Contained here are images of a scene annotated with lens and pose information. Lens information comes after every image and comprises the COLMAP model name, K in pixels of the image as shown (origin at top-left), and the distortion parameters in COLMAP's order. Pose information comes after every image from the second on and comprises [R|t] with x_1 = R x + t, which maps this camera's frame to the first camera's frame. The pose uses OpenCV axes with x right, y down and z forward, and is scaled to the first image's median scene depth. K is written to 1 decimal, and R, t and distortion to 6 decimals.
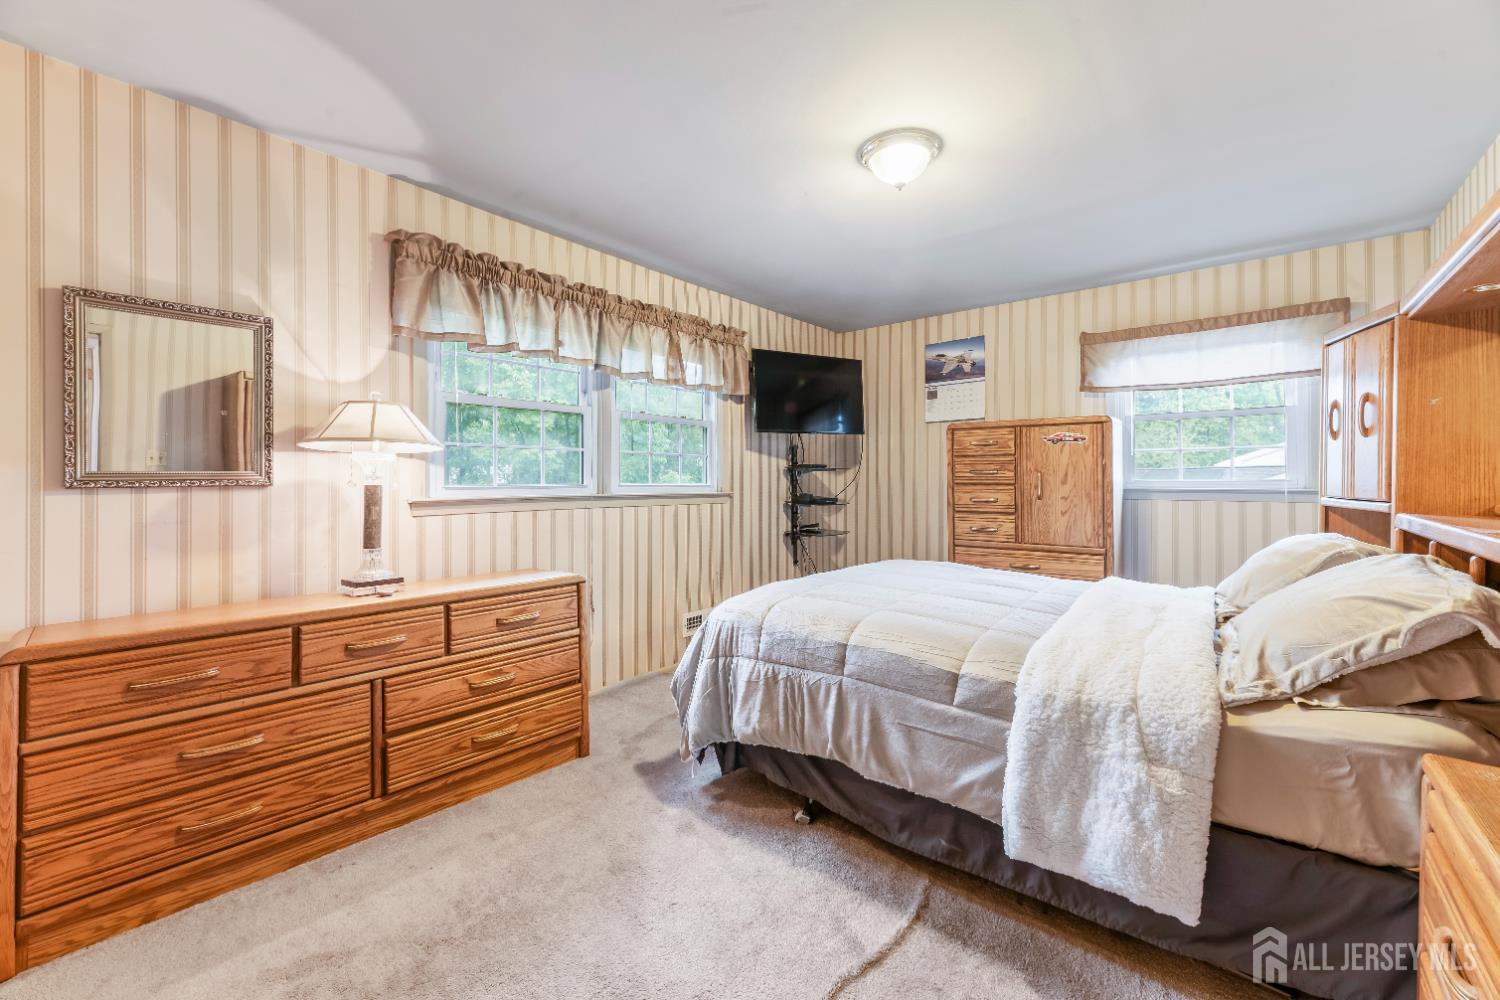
lens RADIAL K [[604.6, 0, 747.4], [0, 604.6, 487.7], [0, 0, 1]] dist [0.002974, 0.000068]
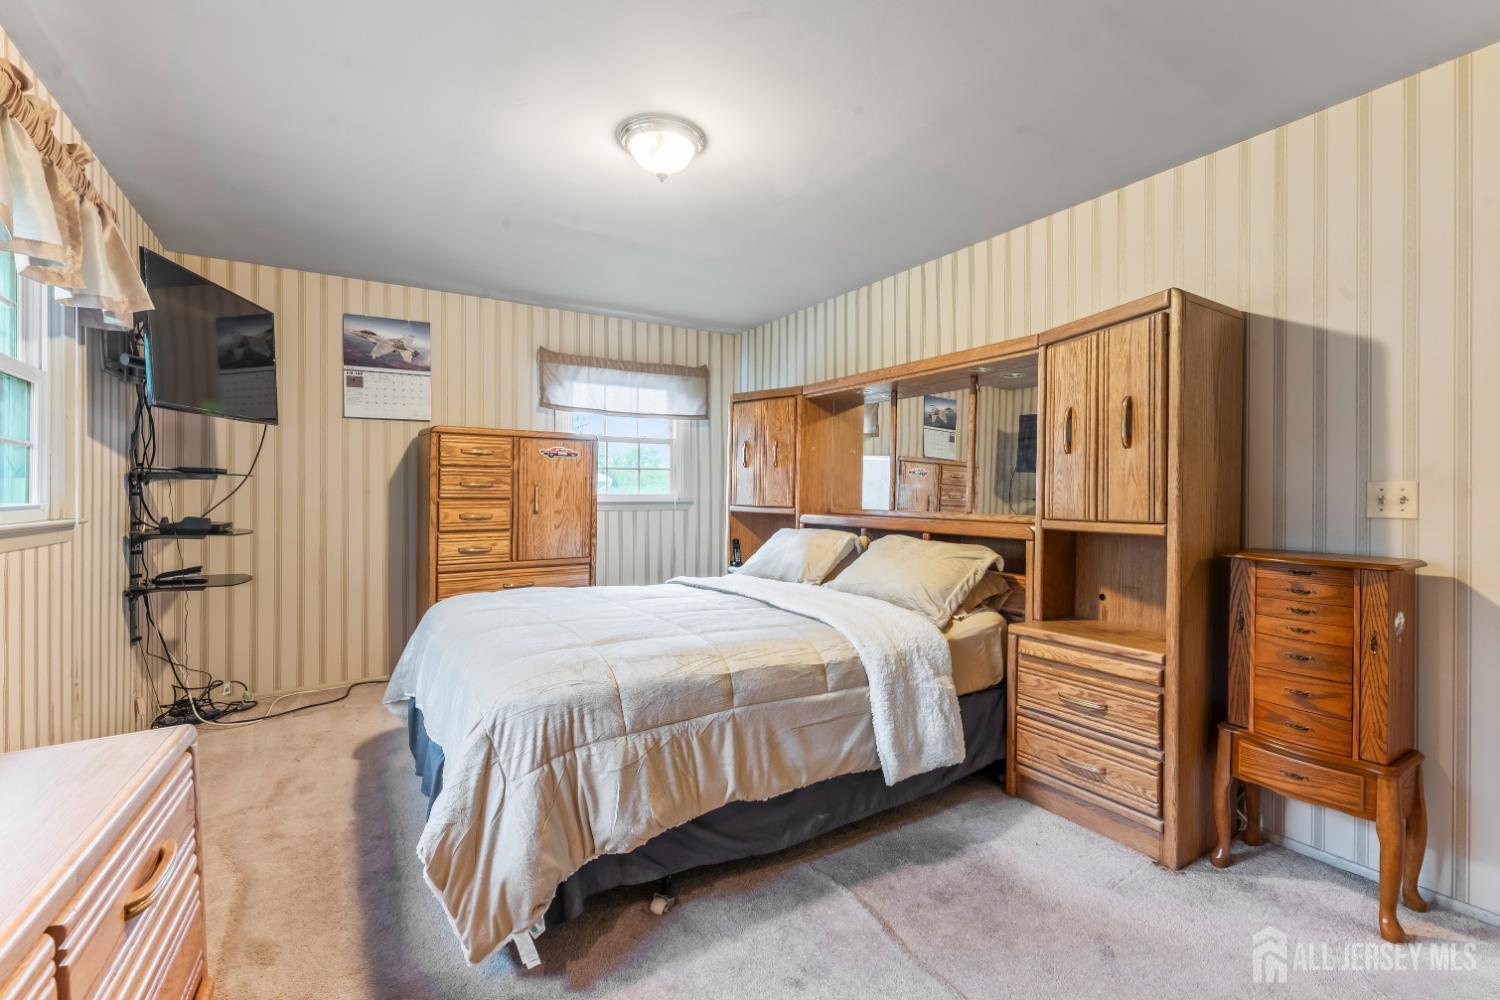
lens RADIAL K [[659.2, 0, 748.5], [0, 659.2, 496.7], [0, 0, 1]] dist [-0.000418, -0.000057]
pose [[0.315318, -0.005438, 0.948970, -0.424758], [0.010604, 0.999941, 0.002206, -0.007386], [-0.948927, 0.009367, 0.315358, 0.353665]]
